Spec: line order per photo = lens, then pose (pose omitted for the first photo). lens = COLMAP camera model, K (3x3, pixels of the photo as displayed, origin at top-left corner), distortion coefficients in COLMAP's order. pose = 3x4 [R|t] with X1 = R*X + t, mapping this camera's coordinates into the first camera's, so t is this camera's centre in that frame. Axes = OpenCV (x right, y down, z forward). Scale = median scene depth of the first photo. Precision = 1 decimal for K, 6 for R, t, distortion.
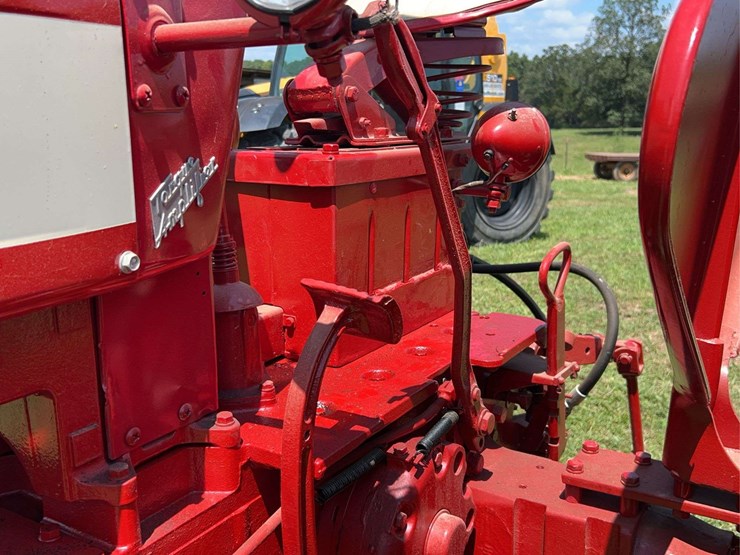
lens RADIAL K [[762.4, 0, 369.8], [0, 762.4, 282.0], [0, 0, 1]] dist [0.015328, 0.009228]
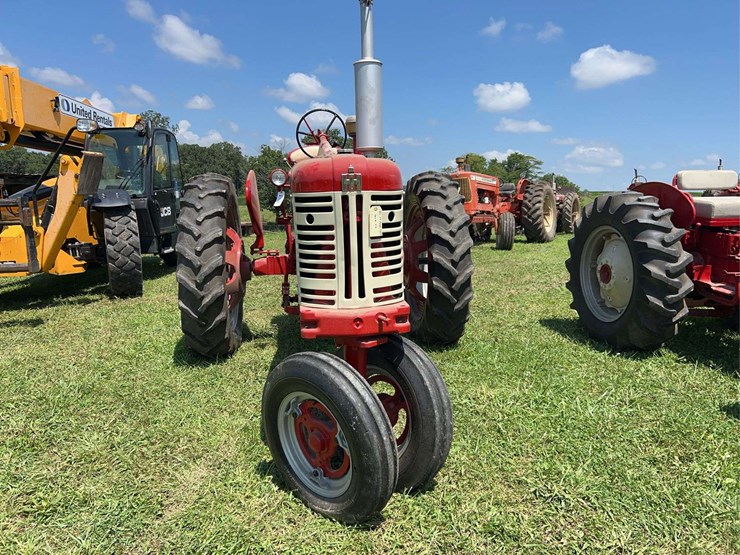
lens RADIAL K [[550.9, 0, 370.0], [0, 550.9, 277.5], [0, 0, 1]] dist [0.057908, -0.071193]
pose [[0.770896, -0.107546, 0.627816, -3.913052], [0.154921, 0.987703, -0.021032, 0.850583], [-0.617834, 0.113476, 0.778077, -3.759156]]
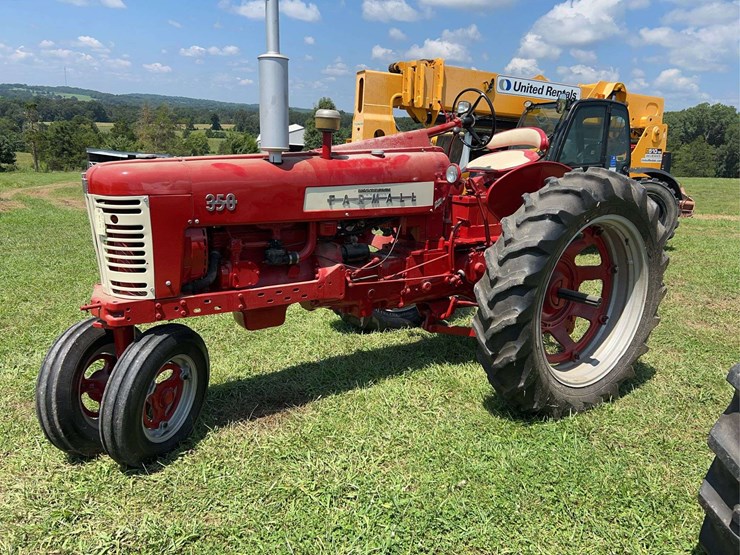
lens RADIAL K [[553.5, 0, 371.1], [0, 553.5, 281.4], [0, 0, 1]] dist [0.061881, -0.072219]
pose [[0.915163, 0.117563, -0.385559, 1.254815], [-0.115792, 0.992882, 0.027902, 0.548075], [0.386095, 0.019110, 0.922261, -4.019357]]
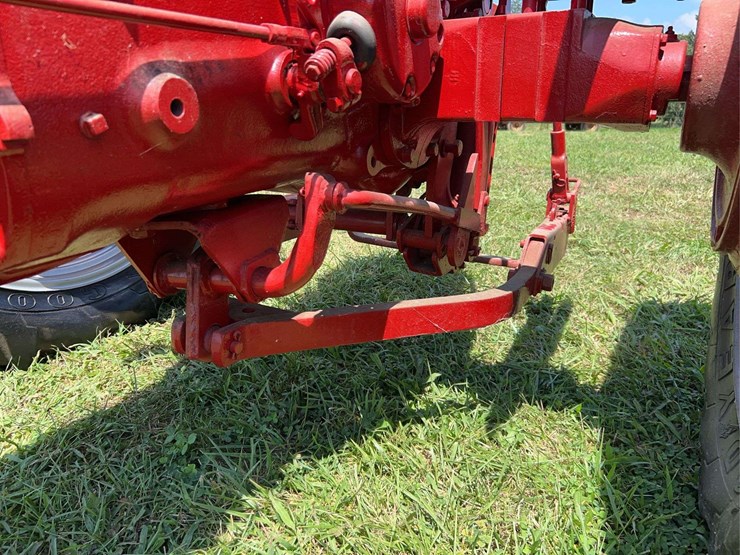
lens RADIAL K [[553.5, 0, 371.1], [0, 553.5, 281.4], [0, 0, 1]] dist [0.061881, -0.072219]
pose [[0.997036, -0.023817, 0.073162, -0.060644], [0.016309, 0.994696, 0.101554, 0.854150], [-0.075193, -0.100060, 0.992136, 0.204059]]
